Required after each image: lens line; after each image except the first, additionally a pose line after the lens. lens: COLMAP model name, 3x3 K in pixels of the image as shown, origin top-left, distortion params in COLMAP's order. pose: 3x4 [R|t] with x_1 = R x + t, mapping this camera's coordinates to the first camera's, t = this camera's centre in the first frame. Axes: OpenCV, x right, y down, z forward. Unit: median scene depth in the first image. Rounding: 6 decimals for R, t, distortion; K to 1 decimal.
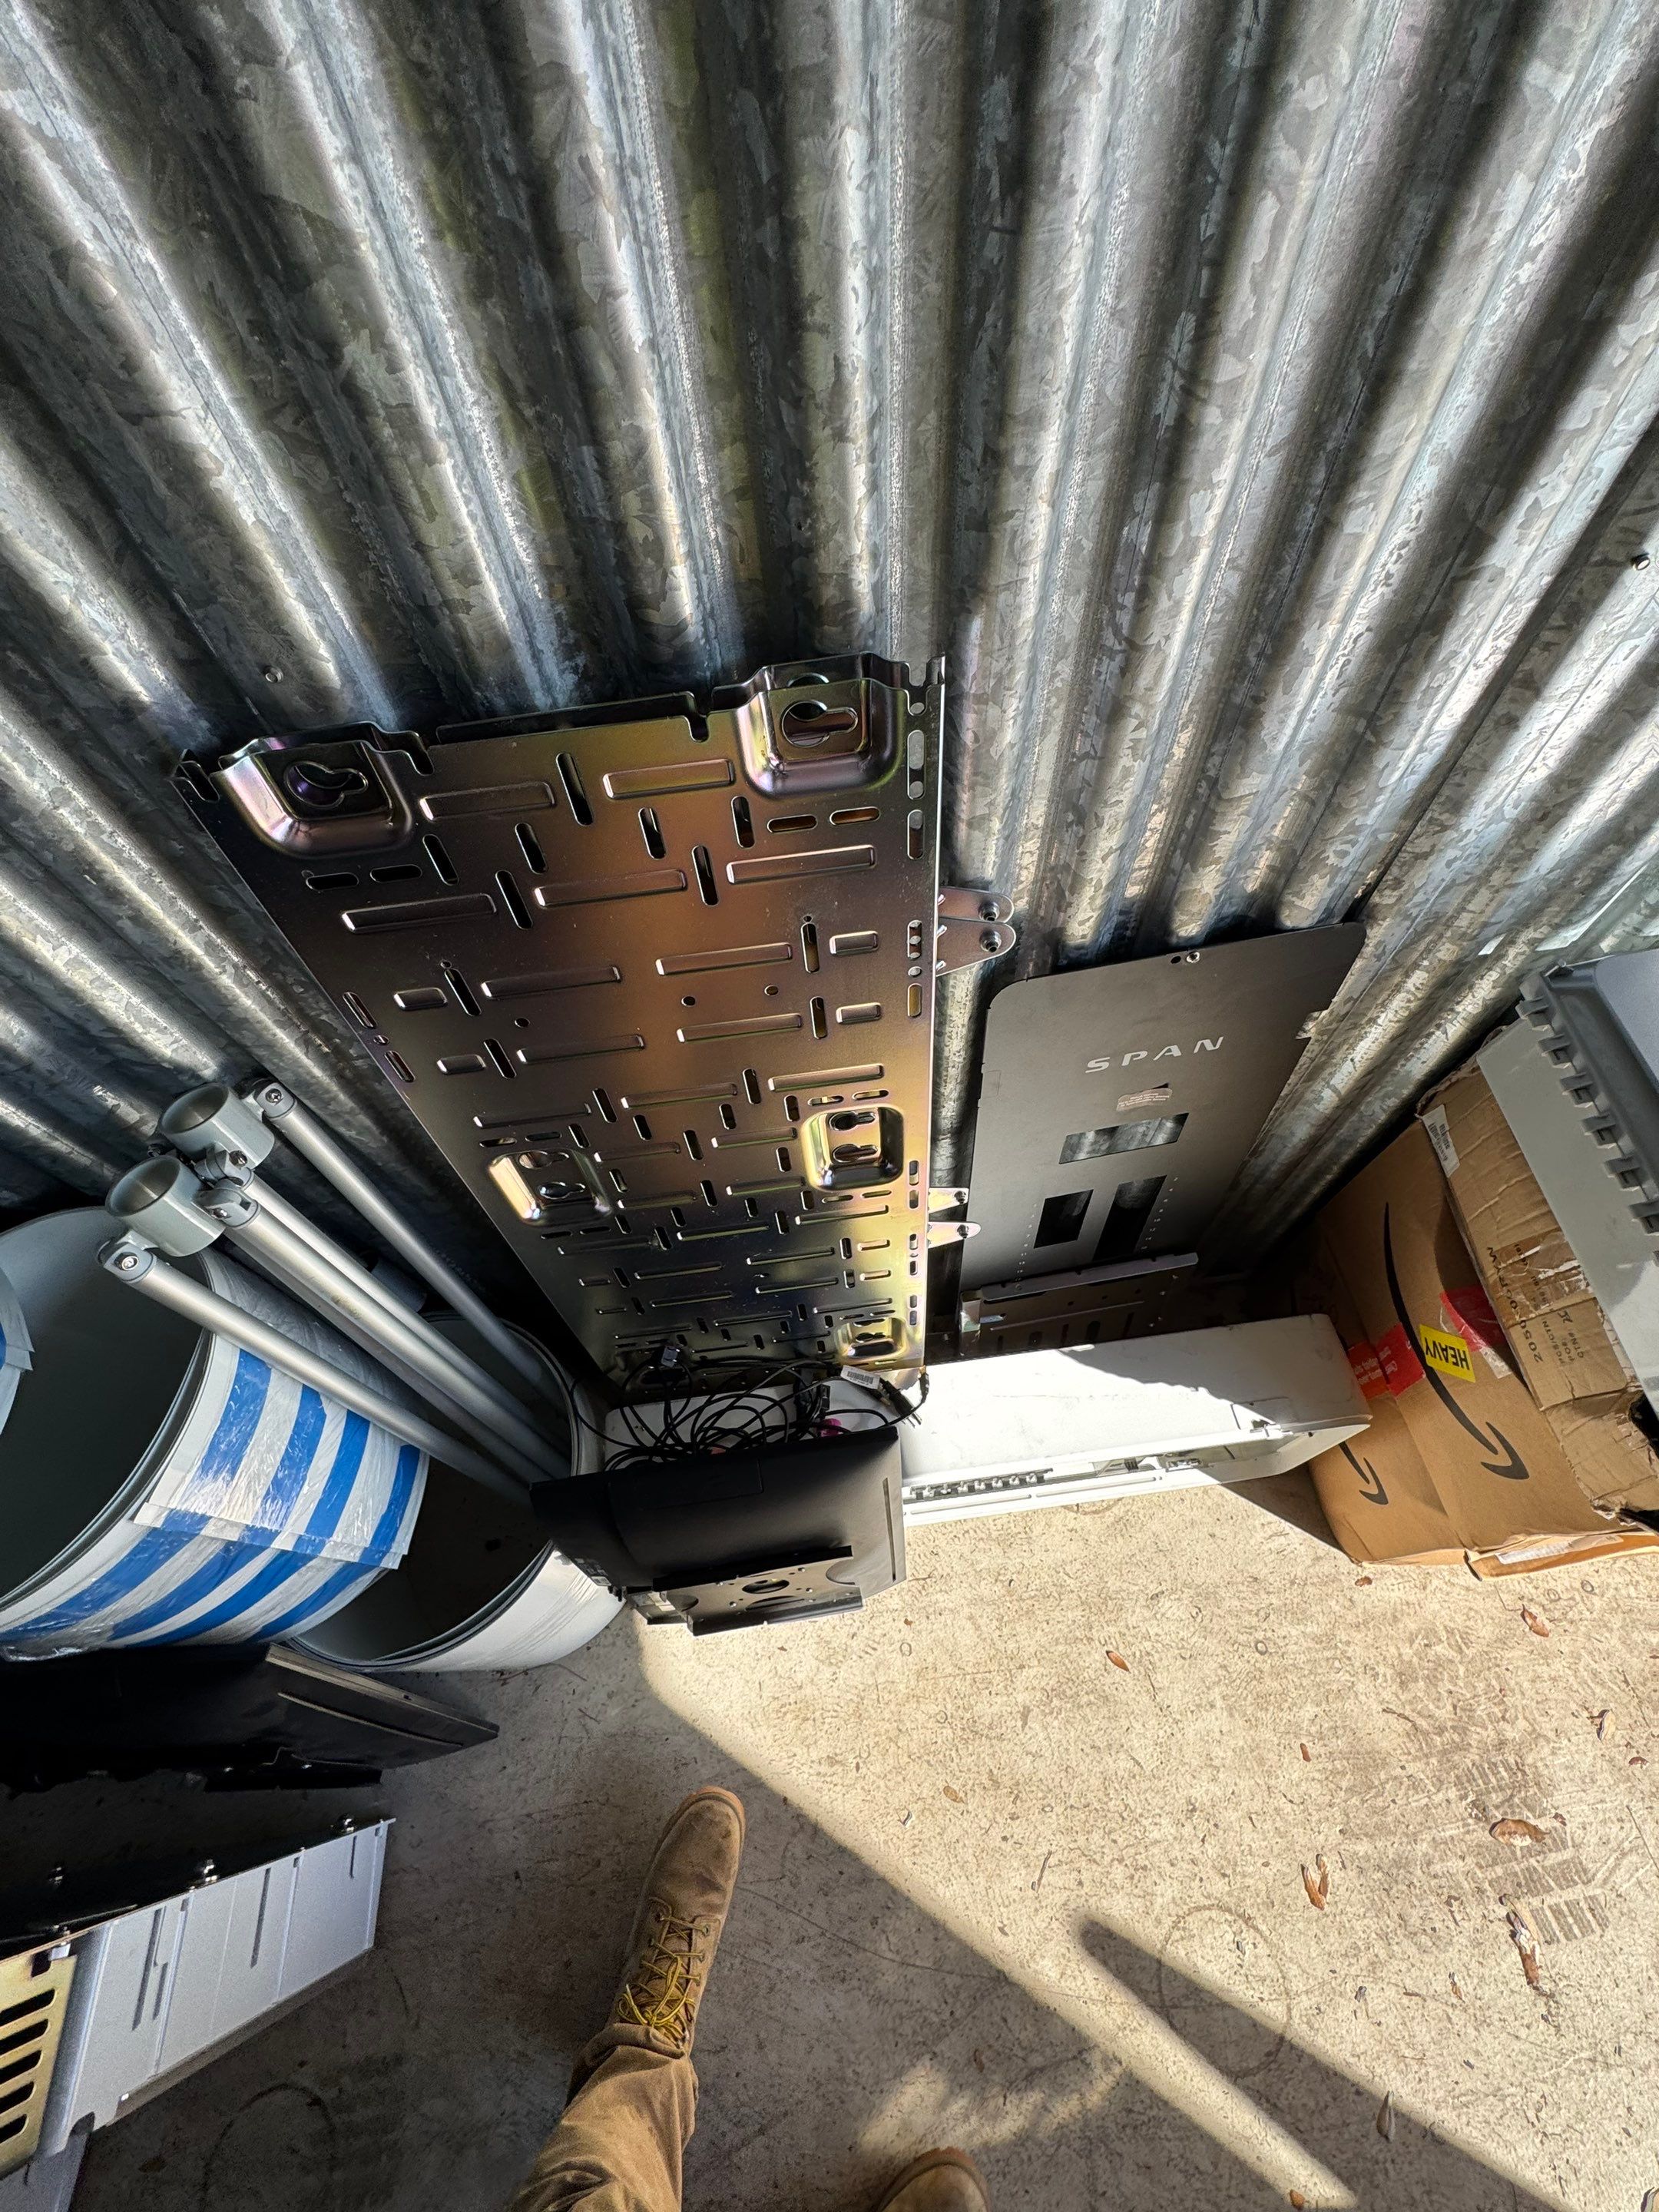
lens RADIAL K [[890.0, 0, 827.7], [0, 890.0, 1109.3], [0, 0, 1]] dist [0.008400, -0.000737]
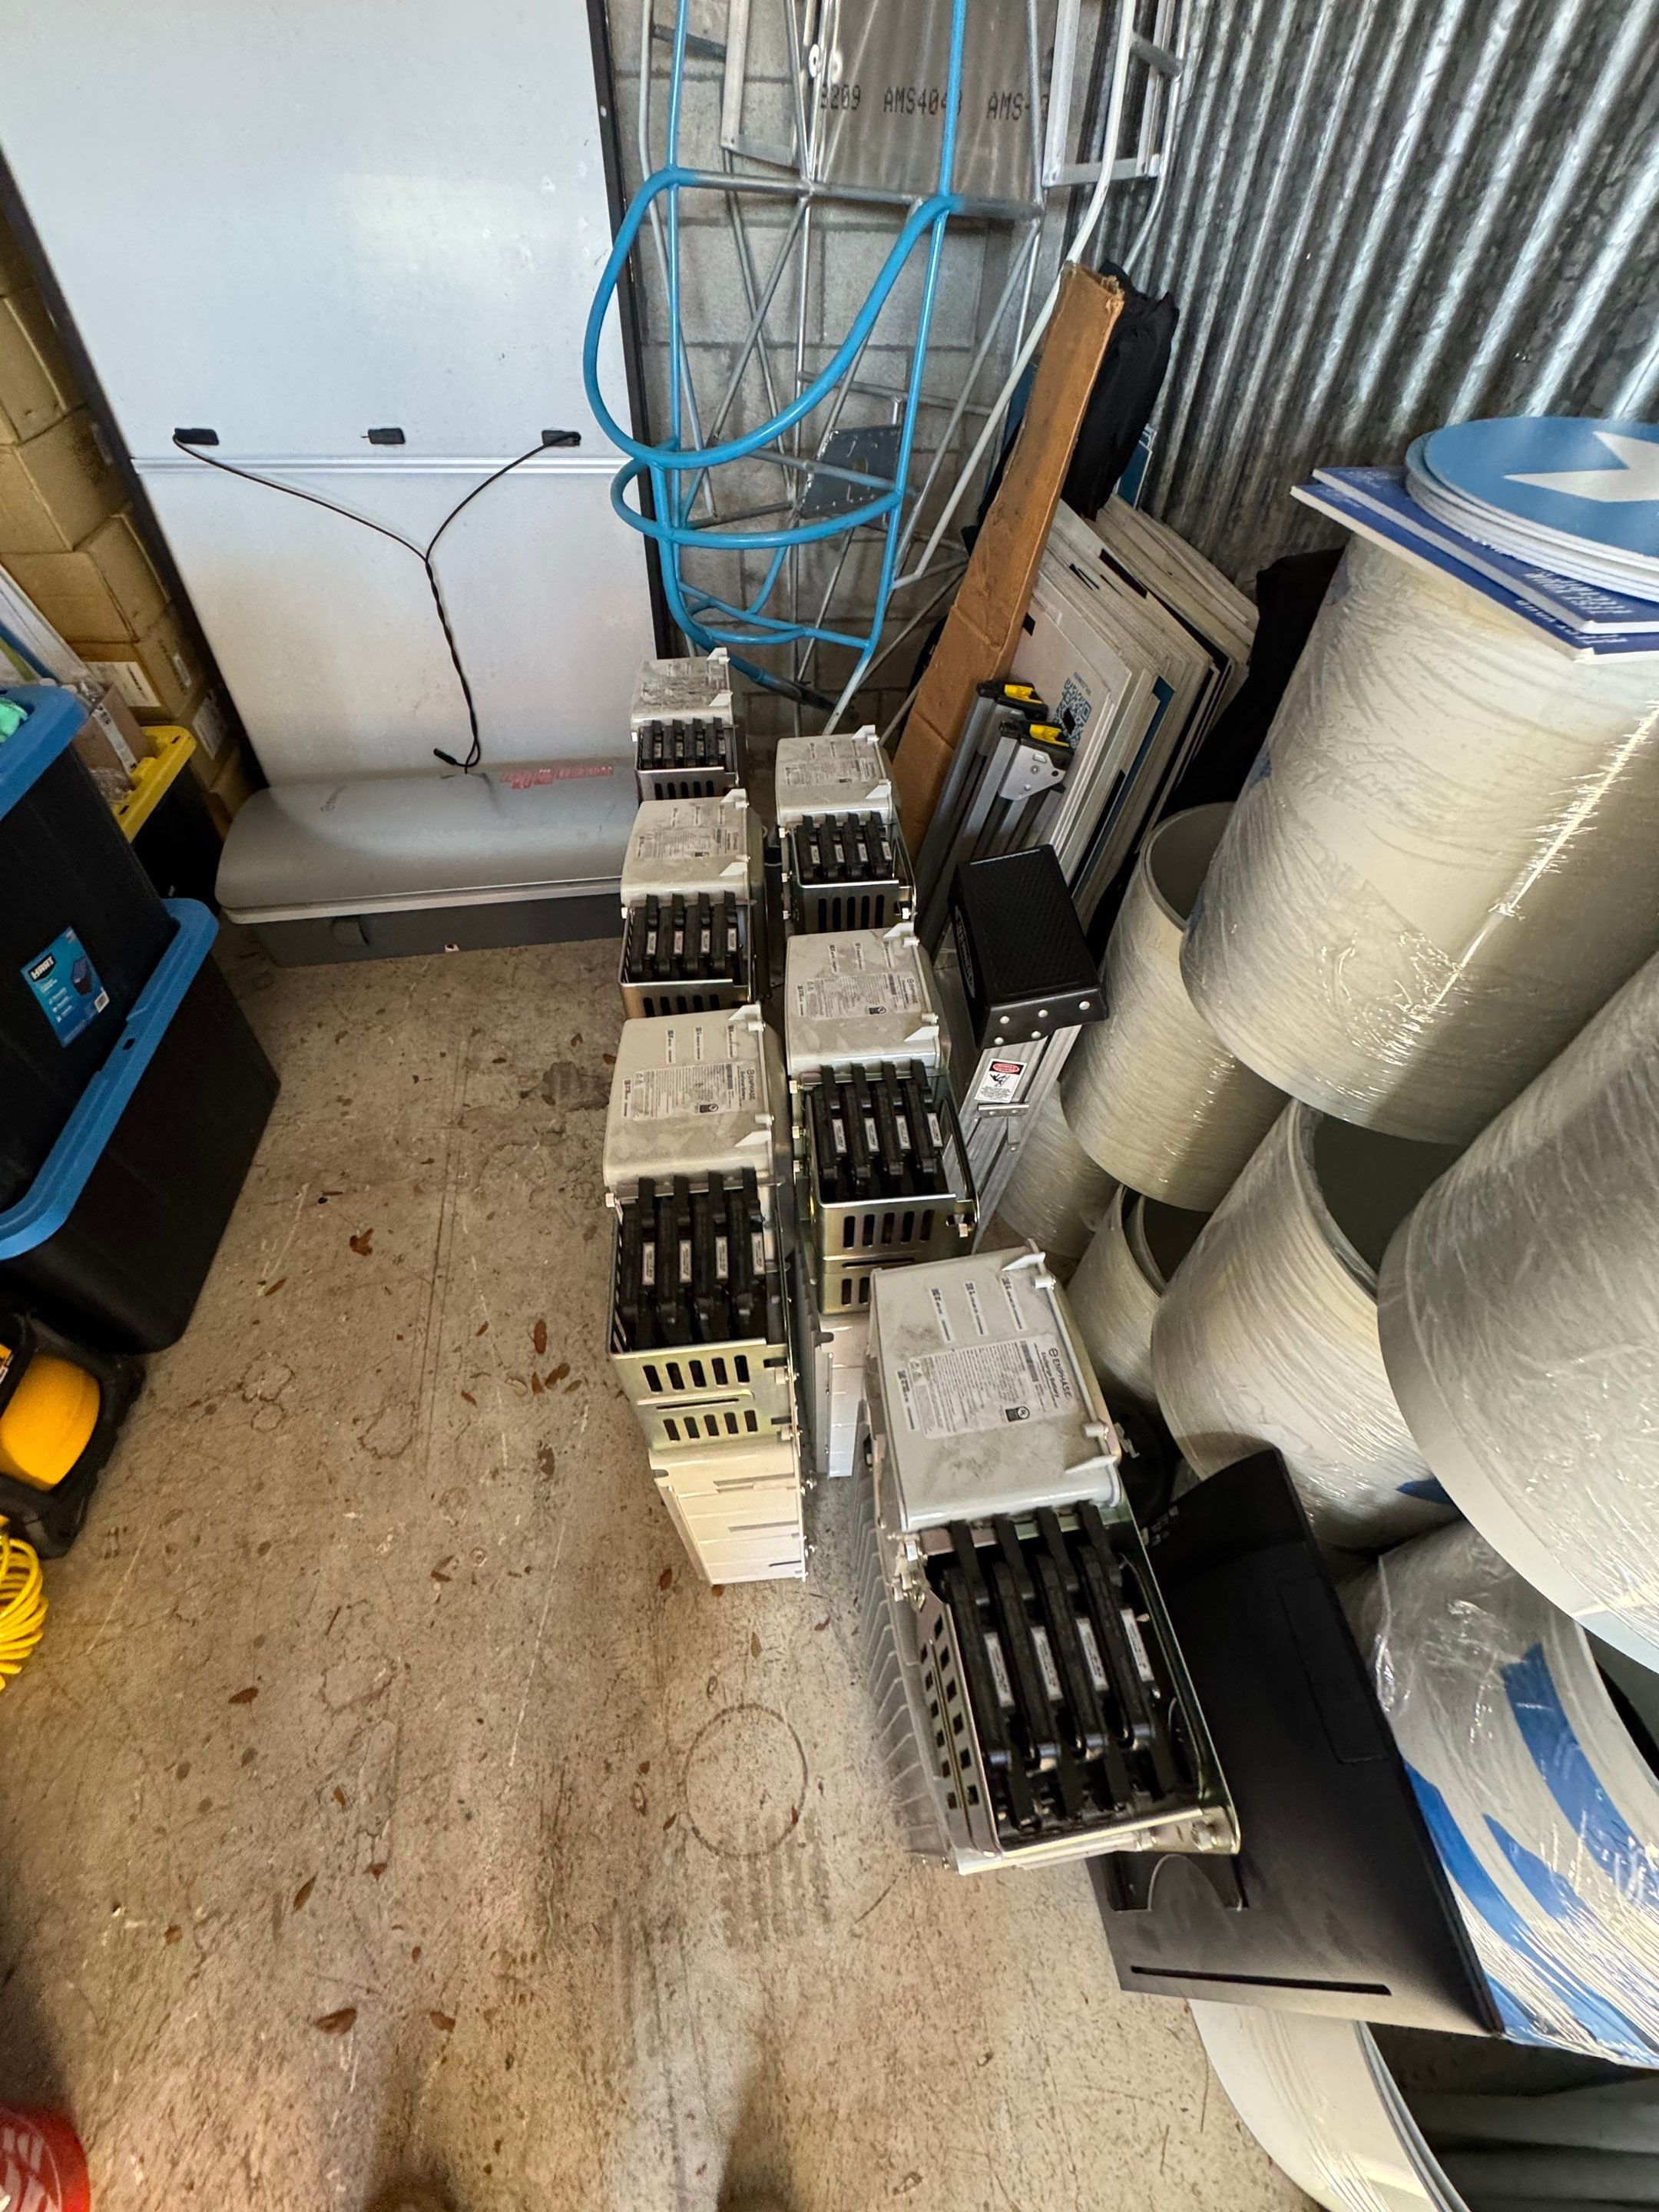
lens RADIAL K [[890.0, 0, 843.4], [0, 890.0, 1104.6], [0, 0, 1]] dist [0.008400, -0.000737]
pose [[0.024767, 0.800010, -0.599476, -0.618328], [-0.871999, 0.310540, 0.378394, 0.445460], [0.488880, 0.513371, 0.705299, -0.080824]]
